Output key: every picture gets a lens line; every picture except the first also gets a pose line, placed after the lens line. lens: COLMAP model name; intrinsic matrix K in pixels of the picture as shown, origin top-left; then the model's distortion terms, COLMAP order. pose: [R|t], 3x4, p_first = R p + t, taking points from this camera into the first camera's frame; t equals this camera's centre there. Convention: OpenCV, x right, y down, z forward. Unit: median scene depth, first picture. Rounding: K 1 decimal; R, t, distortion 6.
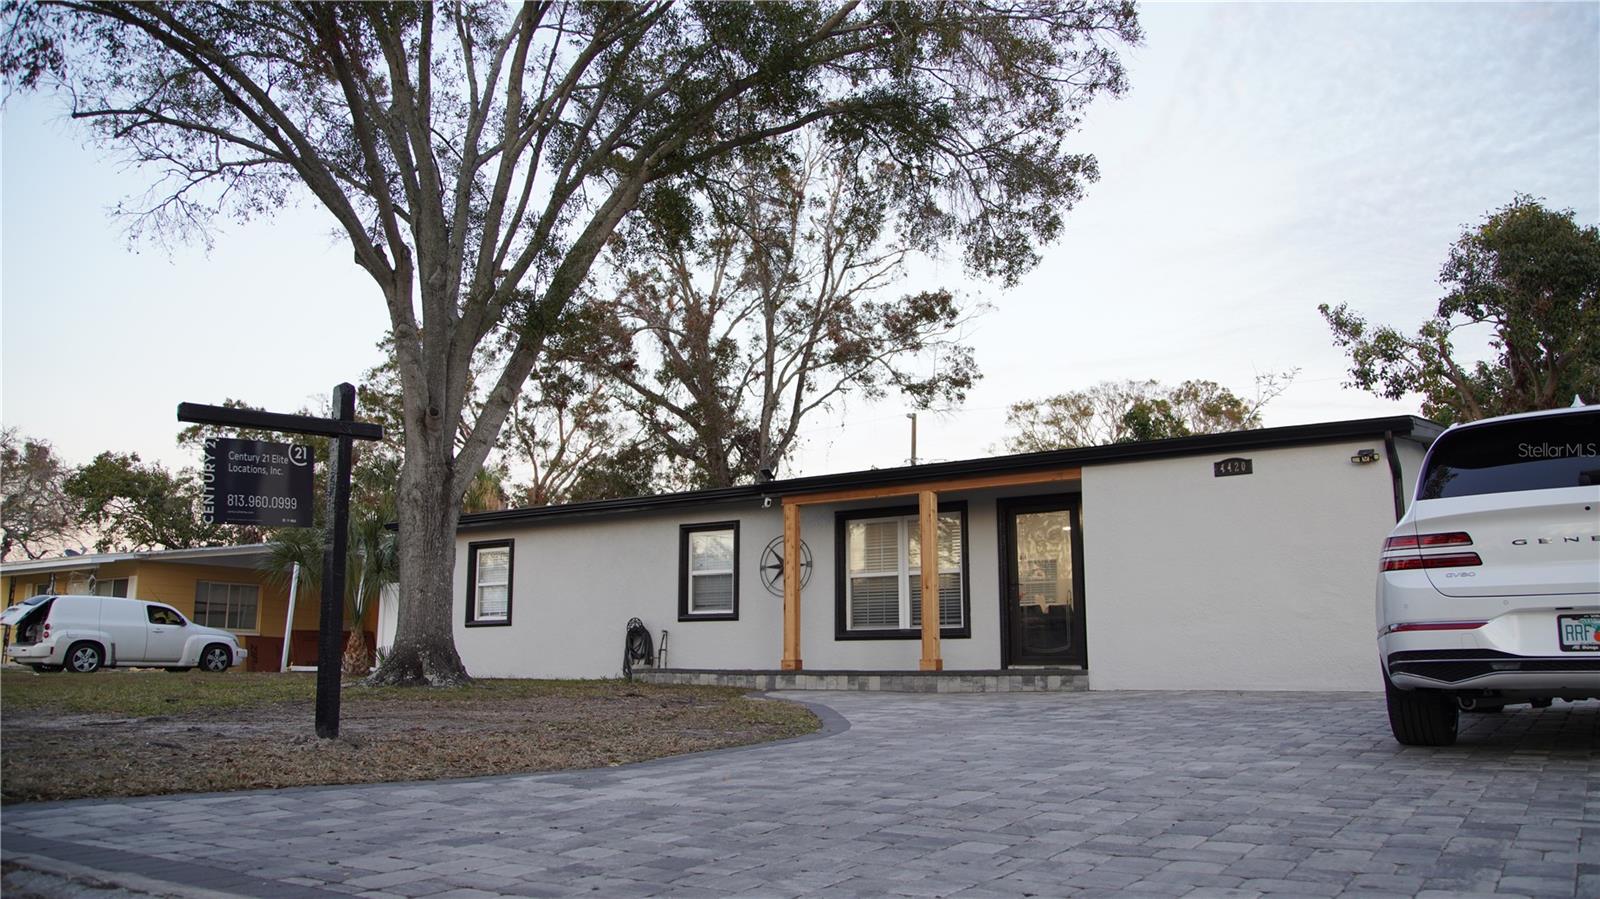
lens RADIAL K [[1266.2, 0, 796.4], [0, 1266.2, 452.8], [0, 0, 1]] dist [-0.092608, 0.111757]
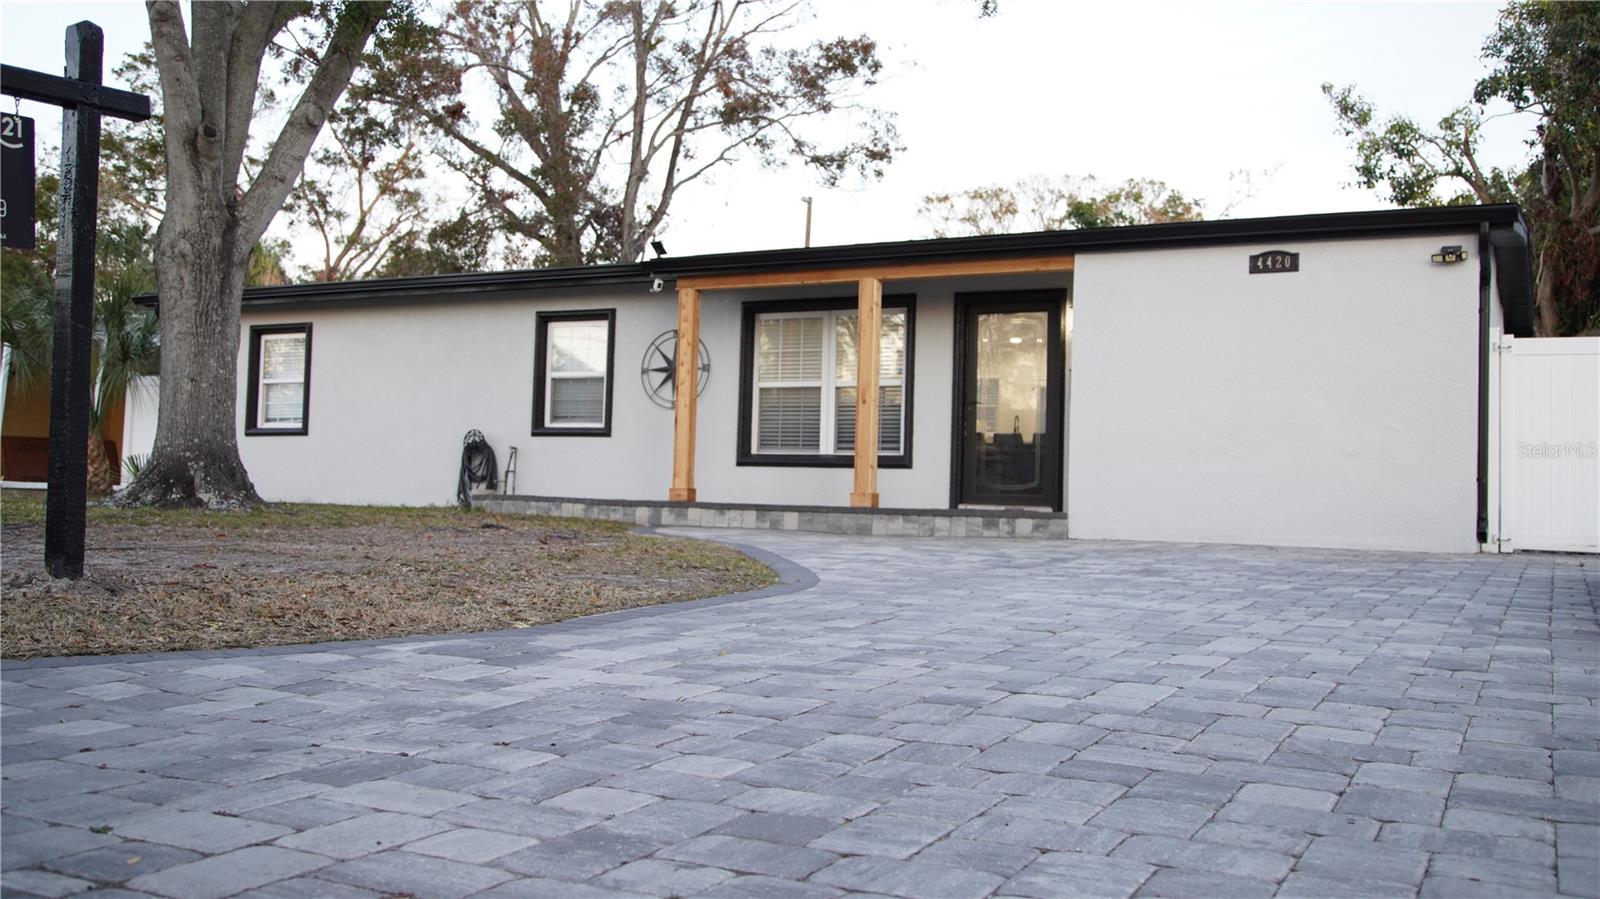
lens RADIAL K [[1491.5, 0, 795.0], [0, 1491.5, 458.7], [0, 0, 1]] dist [-0.020143, 0.079633]
pose [[0.993586, 0.033548, 0.107988, -0.030529], [-0.047970, 0.989838, 0.133866, 0.016306], [-0.102399, -0.138187, 0.985098, 0.074520]]
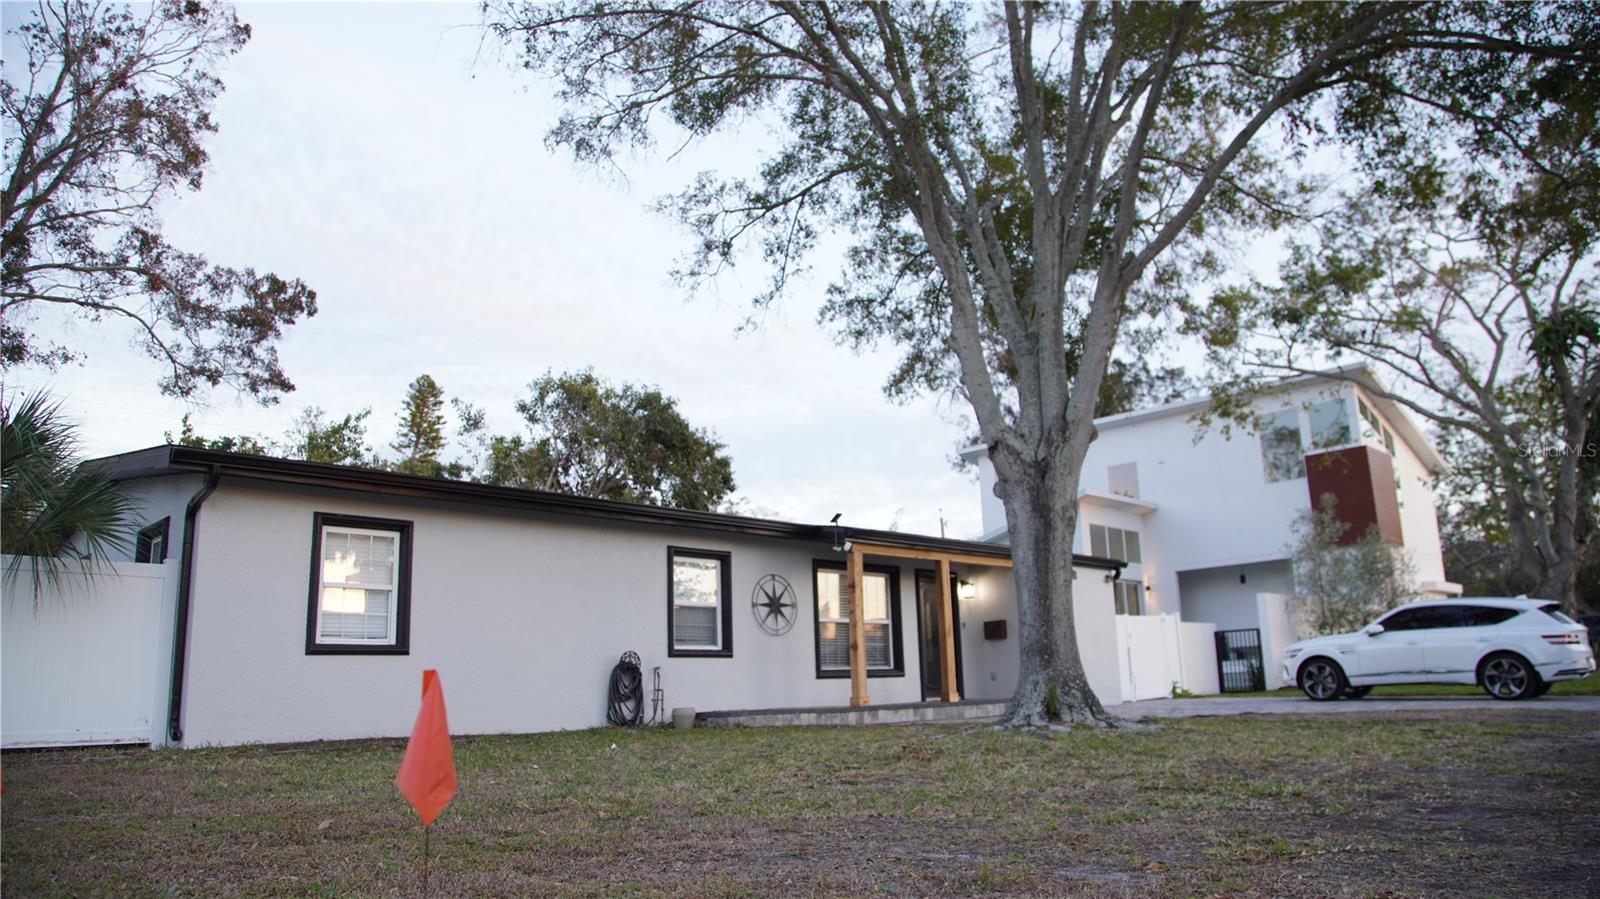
lens RADIAL K [[1099.8, 0, 814.3], [0, 1099.8, 468.7], [0, 0, 1]] dist [-0.144530, 0.067178]
pose [[0.177084, 0.189724, 0.965736, -0.817679], [-0.138203, 0.976315, -0.166461, 0.117148], [-0.974444, -0.103990, 0.199110, 0.759123]]
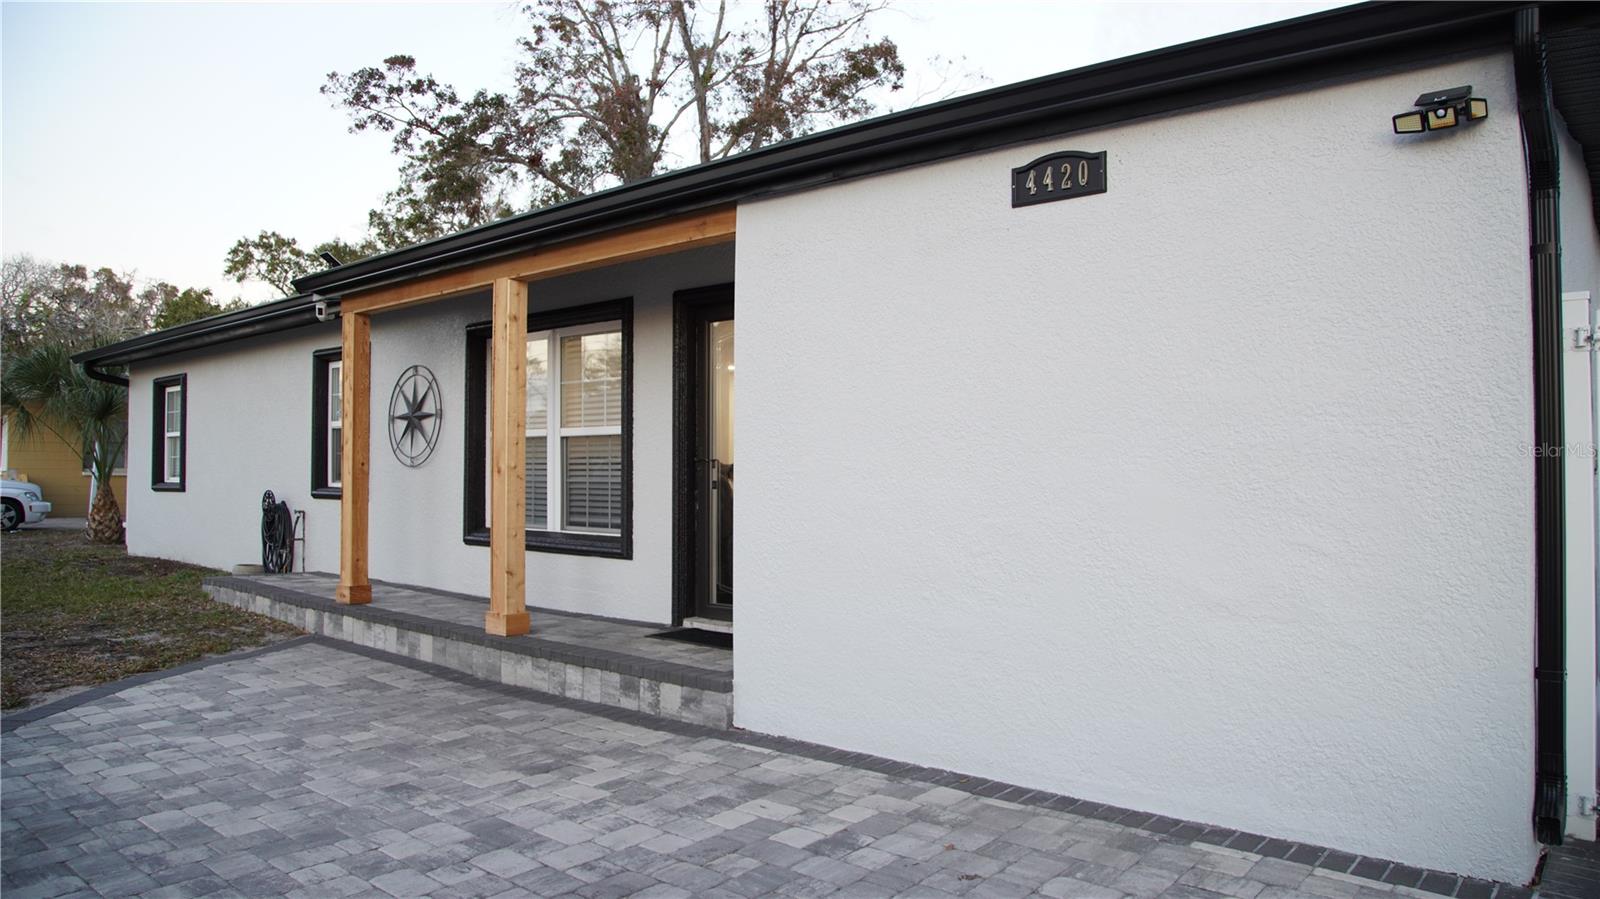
lens RADIAL K [[1077.1, 0, 800.0], [0, 1077.1, 449.5], [0, 0, 1]] dist [-0.085546, 0.001790]
pose [[0.992193, -0.001422, -0.124703, 0.224947], [0.020759, 0.987868, 0.153904, 0.028595], [0.122971, -0.155291, 0.980185, 0.488941]]
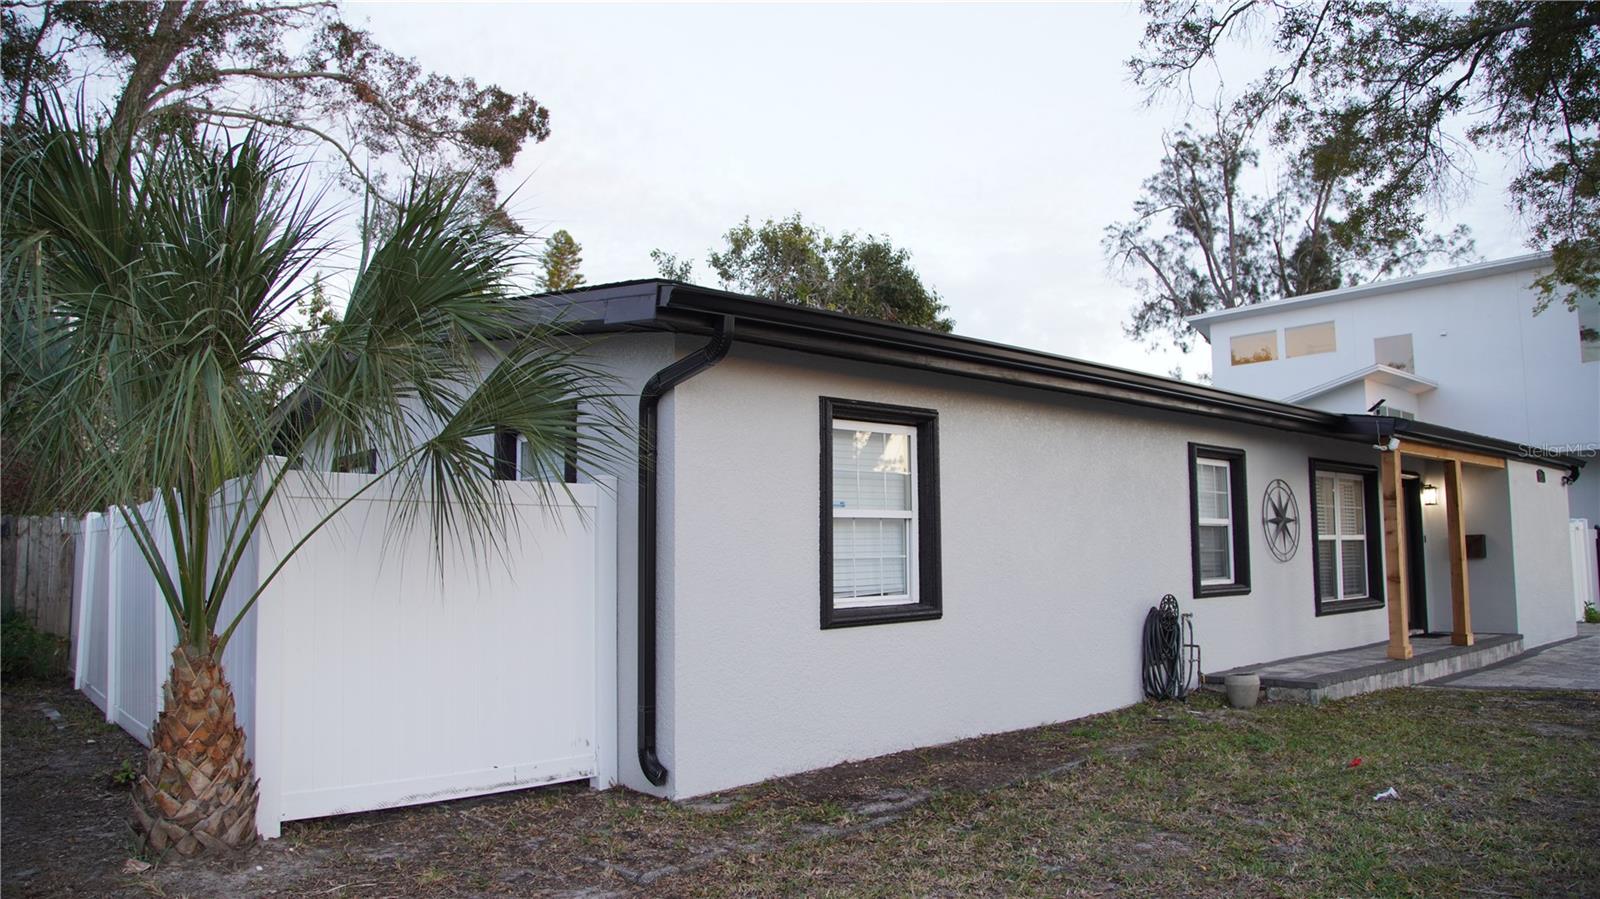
lens RADIAL K [[1102.3, 0, 800.0], [0, 1102.3, 449.5], [0, 0, 1]] dist [-0.145068, 0.071828]
pose [[0.244624, 0.091613, 0.965280, -0.654352], [-0.157075, 0.986121, -0.053784, 0.119534], [-0.956811, -0.138465, 0.255619, 1.050820]]
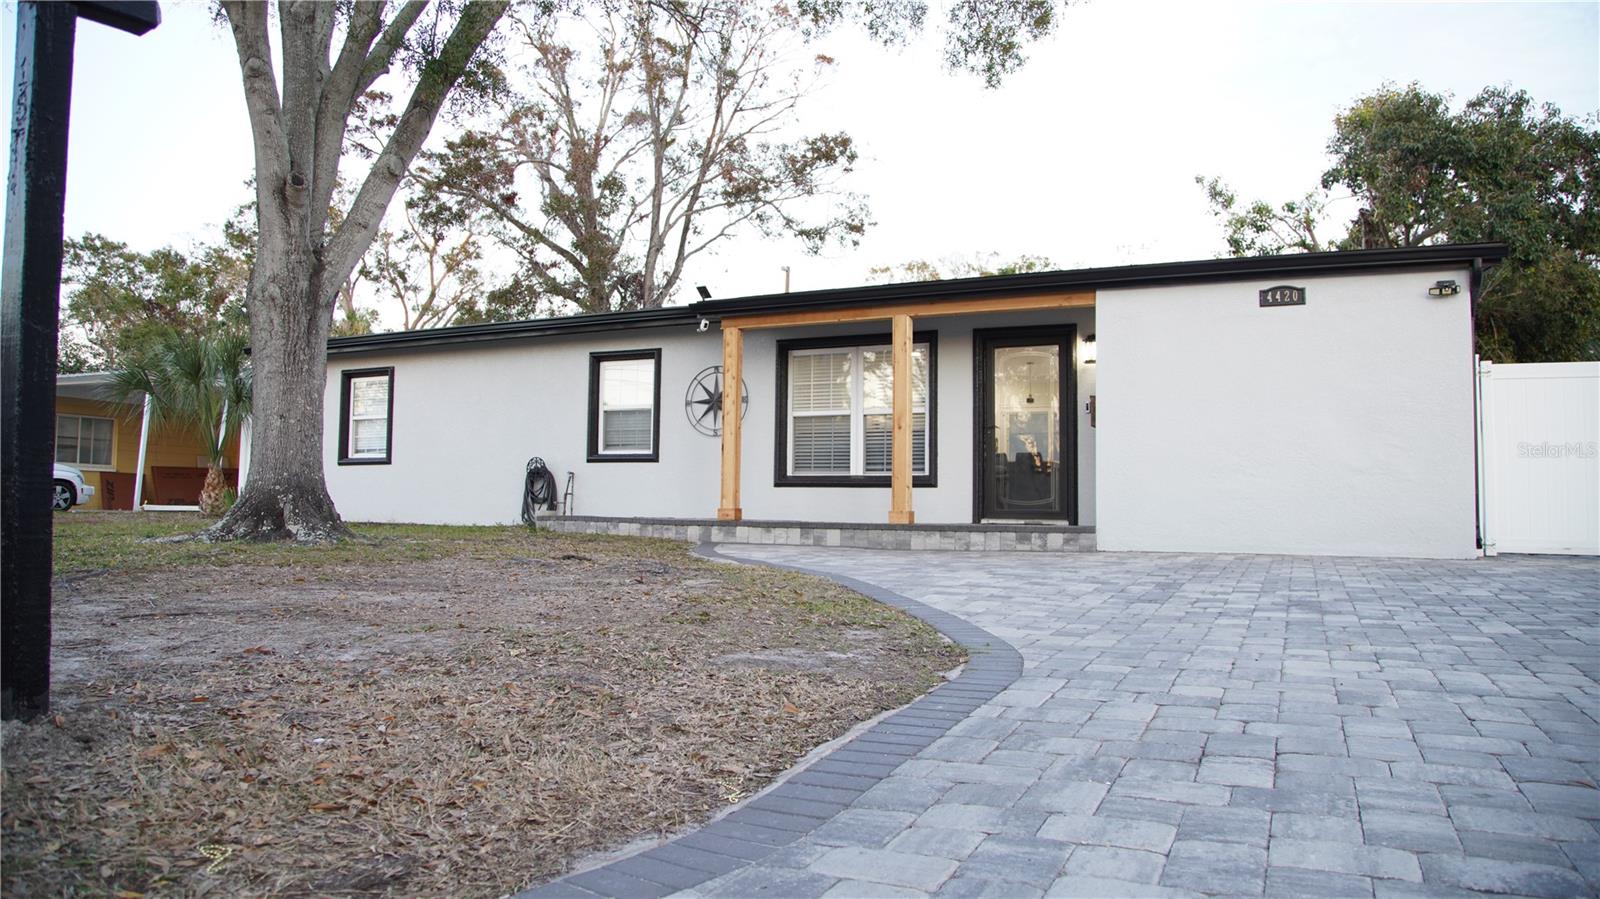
lens RADIAL K [[1101.9, 0, 794.7], [0, 1101.9, 459.6], [0, 0, 1]] dist [-0.124797, 0.071743]
pose [[0.989069, 0.019682, 0.146134, -0.061459], [-0.037787, 0.991790, 0.122170, 0.032351], [-0.142530, -0.126357, 0.981692, 0.225757]]
